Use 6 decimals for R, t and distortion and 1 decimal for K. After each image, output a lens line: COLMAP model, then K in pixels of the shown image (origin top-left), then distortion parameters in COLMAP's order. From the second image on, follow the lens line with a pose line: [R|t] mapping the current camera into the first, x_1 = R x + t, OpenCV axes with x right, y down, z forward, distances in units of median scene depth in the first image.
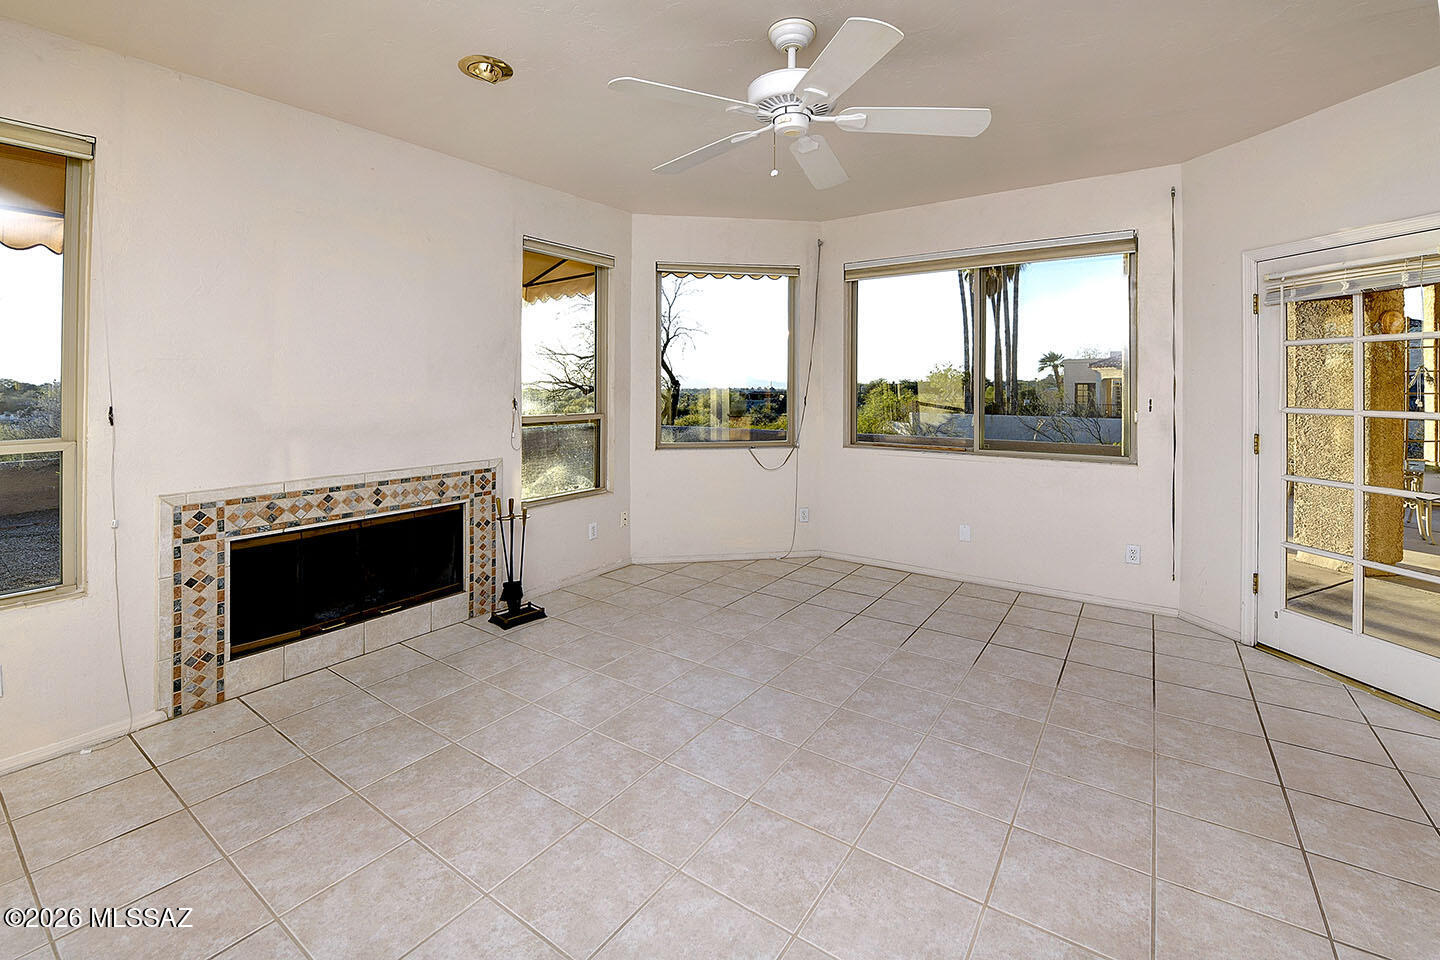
lens RADIAL K [[604.7, 0, 762.2], [0, 604.7, 387.0], [0, 0, 1]] dist [-0.010445, -0.000213]
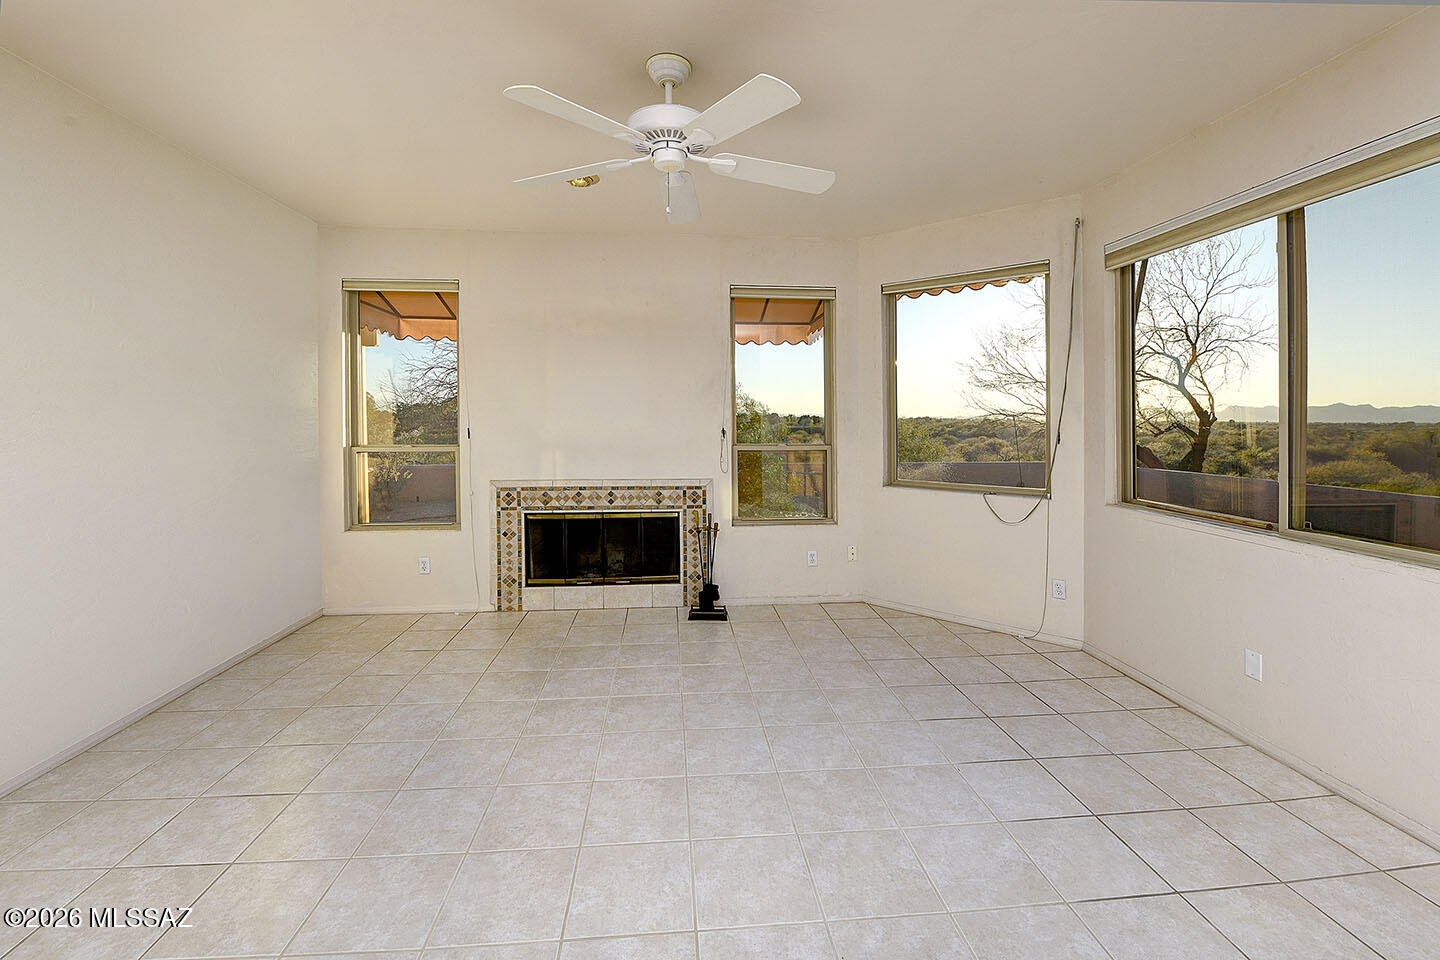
lens RADIAL K [[650.0, 0, 727.0], [0, 650.0, 422.0], [0, 0, 1]] dist [-0.000775, -0.000125]
pose [[0.627713, 0.005362, -0.778426, 0.700765], [-0.002455, 0.999985, 0.004909, 0.000830], [0.778441, -0.001171, 0.627717, 0.274929]]
